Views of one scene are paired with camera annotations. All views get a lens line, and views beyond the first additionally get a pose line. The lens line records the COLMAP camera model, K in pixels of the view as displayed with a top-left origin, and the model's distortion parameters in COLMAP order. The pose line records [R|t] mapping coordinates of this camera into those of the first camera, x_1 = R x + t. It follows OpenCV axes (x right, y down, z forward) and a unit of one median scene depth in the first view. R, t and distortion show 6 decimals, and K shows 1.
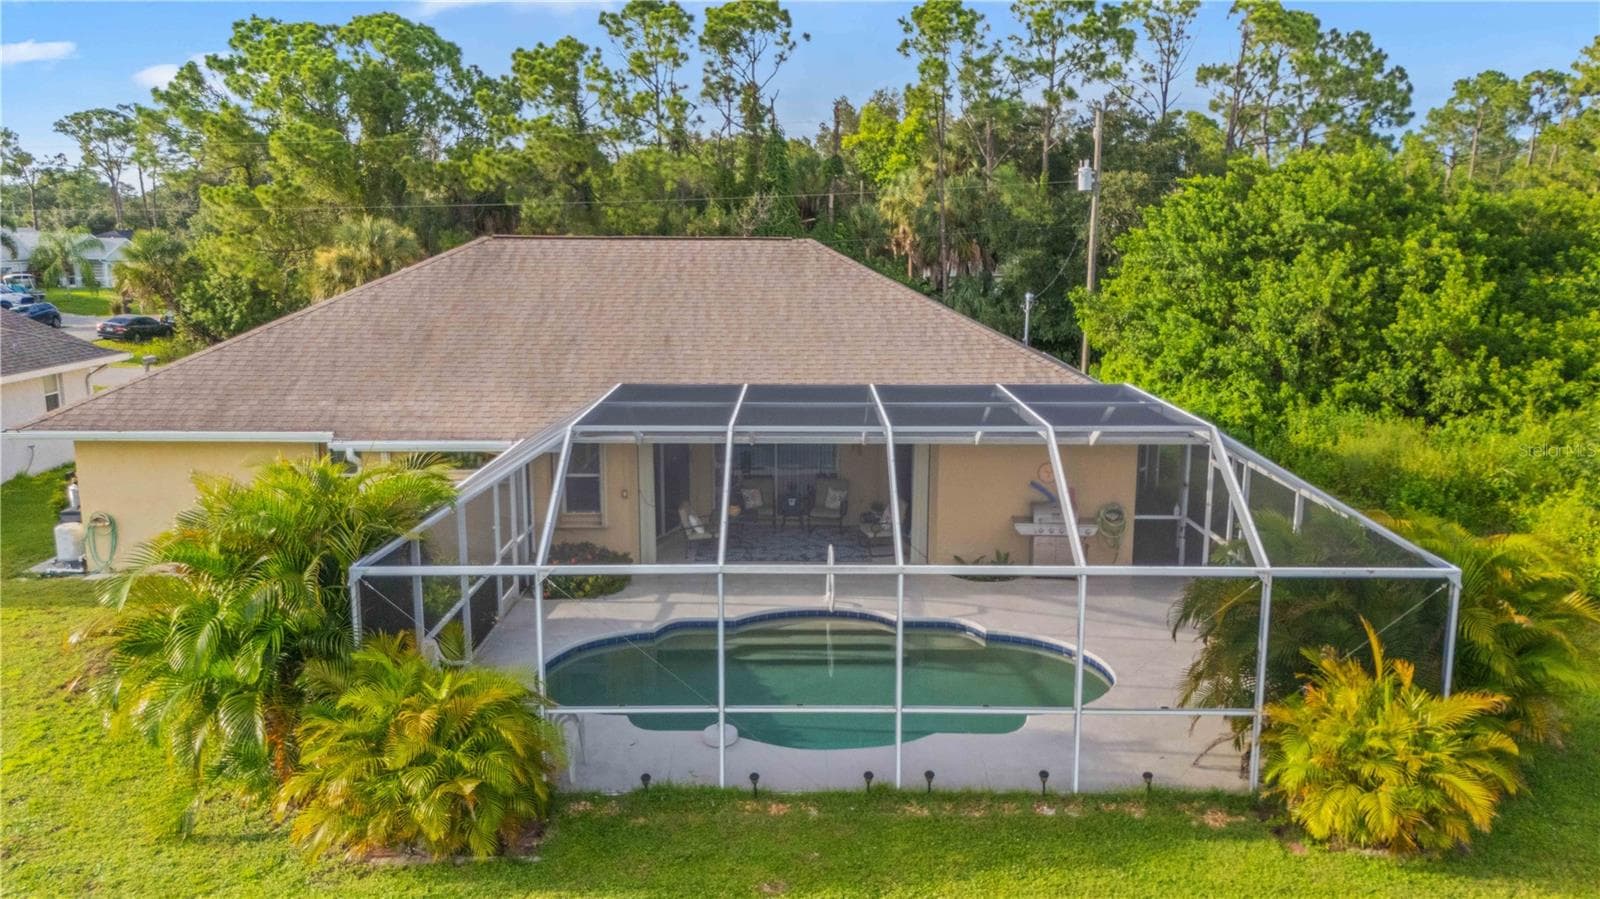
lens RADIAL K [[1182.8, 0, 800.0], [0, 1182.8, 449.5], [0, 0, 1]] dist [0.083203, -0.057783]
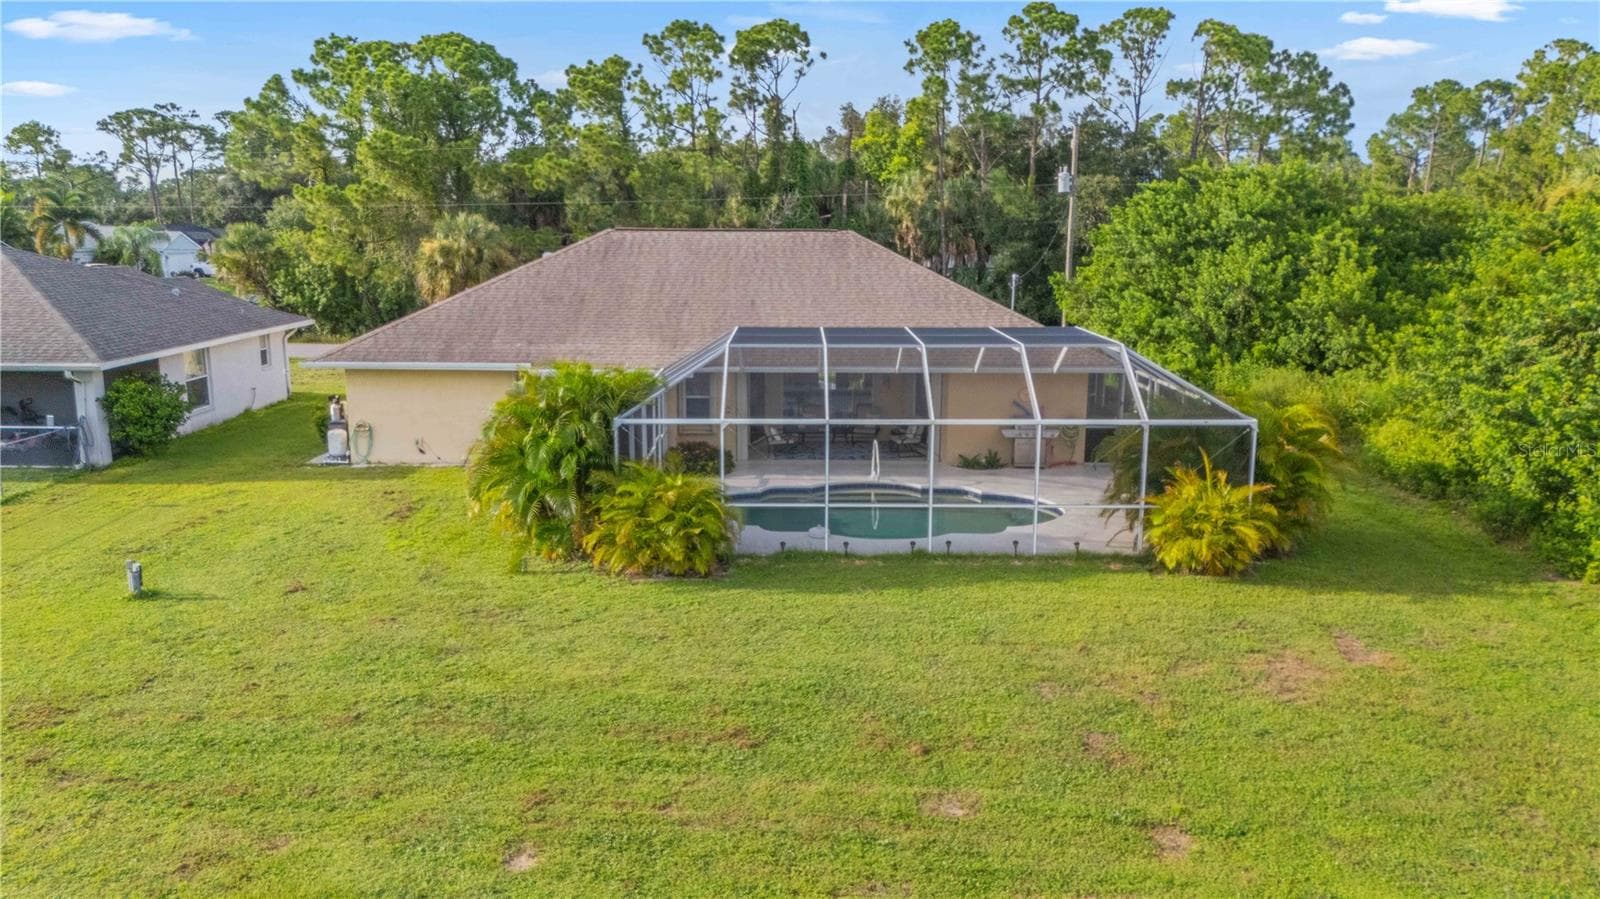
lens RADIAL K [[1182.8, 0, 800.0], [0, 1182.8, 449.5], [0, 0, 1]] dist [0.083203, -0.057783]
pose [[0.999980, 0.001606, 0.006131, -0.024813], [-0.001625, 0.999994, 0.003136, 0.028822], [-0.006126, -0.003146, 0.999976, -0.149368]]
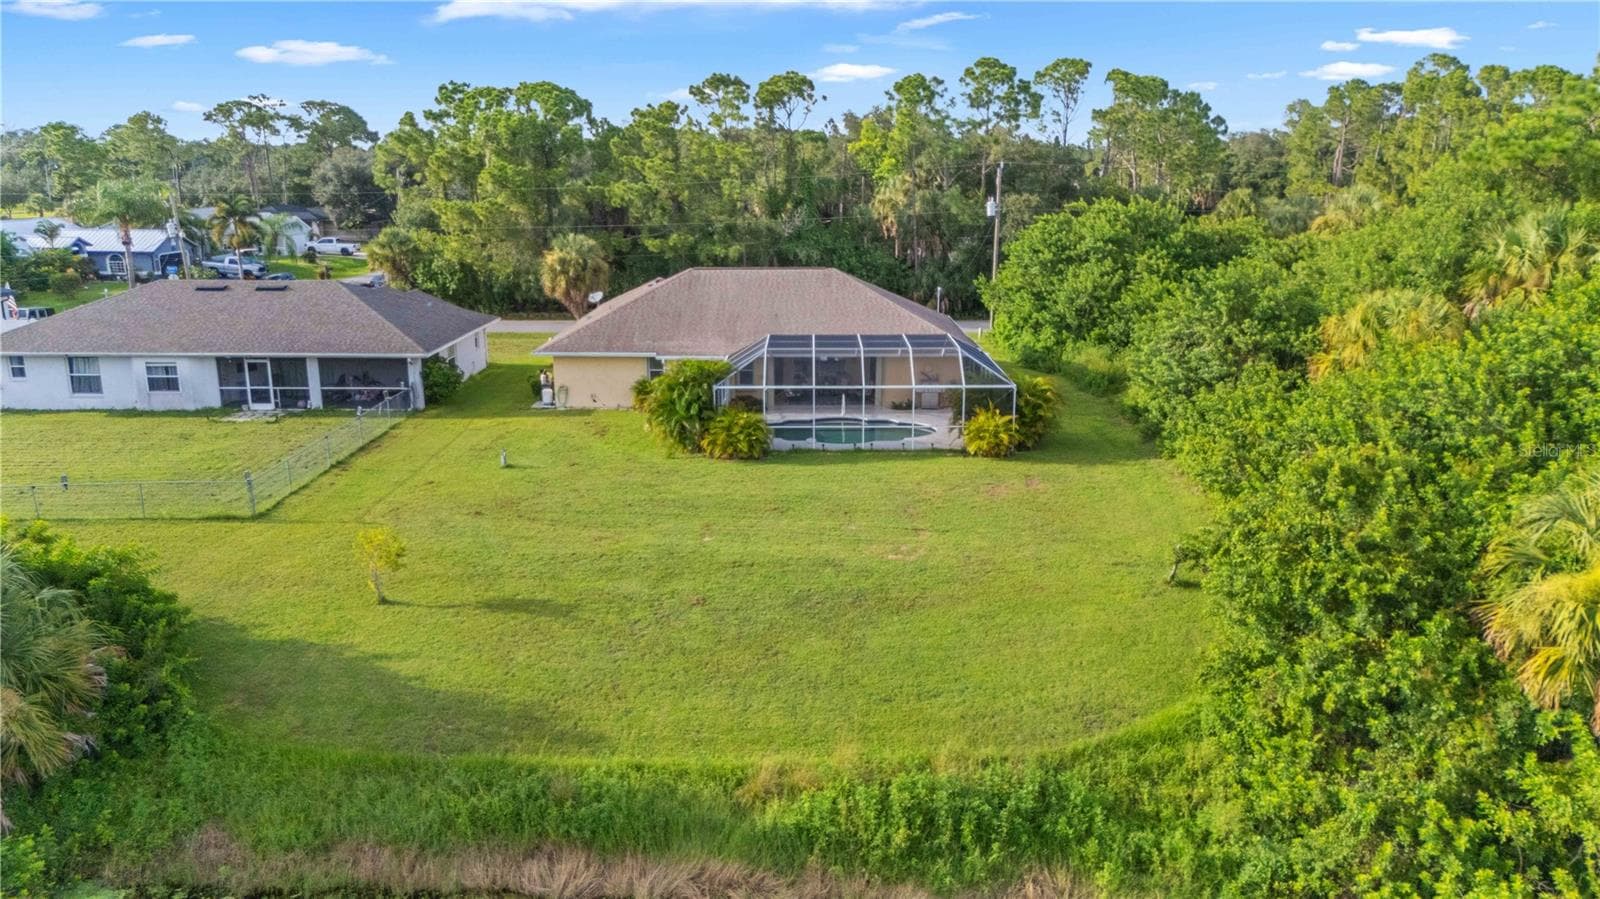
lens RADIAL K [[1164.2, 0, 800.0], [0, 1164.2, 449.5], [0, 0, 1]] dist [0.109793, -0.129033]
pose [[0.999976, -0.002596, -0.006358, -0.018649], [0.002919, 0.998683, 0.051214, 0.023198], [0.006217, -0.051231, 0.998667, -0.540722]]
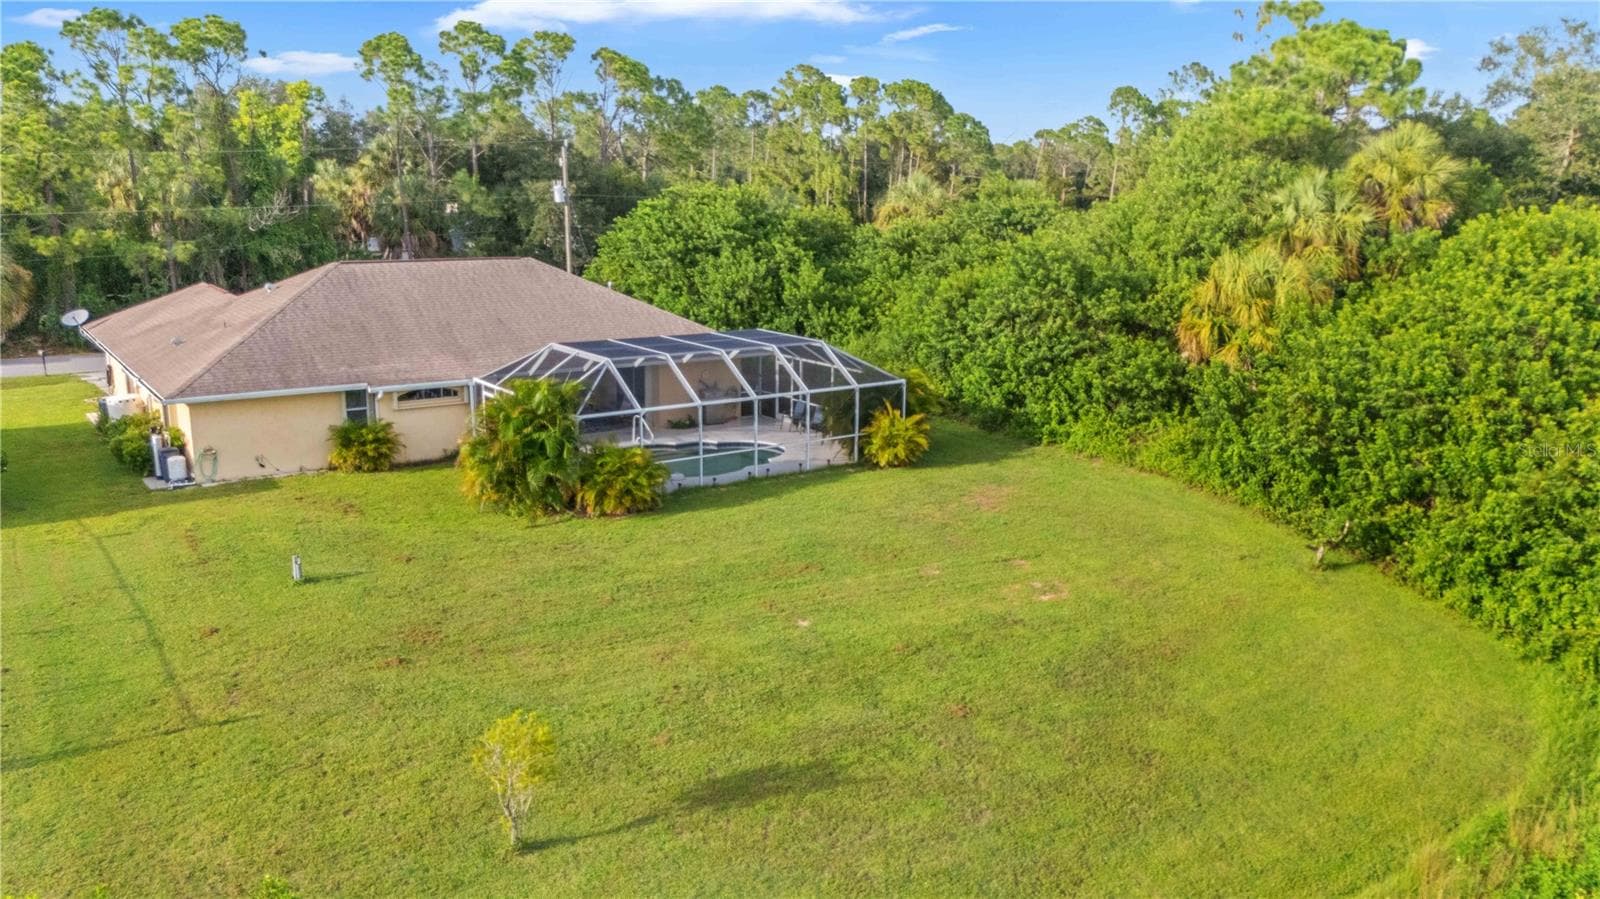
lens RADIAL K [[1210.3, 0, 800.0], [0, 1210.3, 449.5], [0, 0, 1]] dist [0.155322, -0.199116]
pose [[0.818605, -0.118751, 0.561946, -0.307175], [0.099825, 0.992918, 0.064406, 0.010448], [-0.565615, 0.003373, 0.824662, -0.300998]]
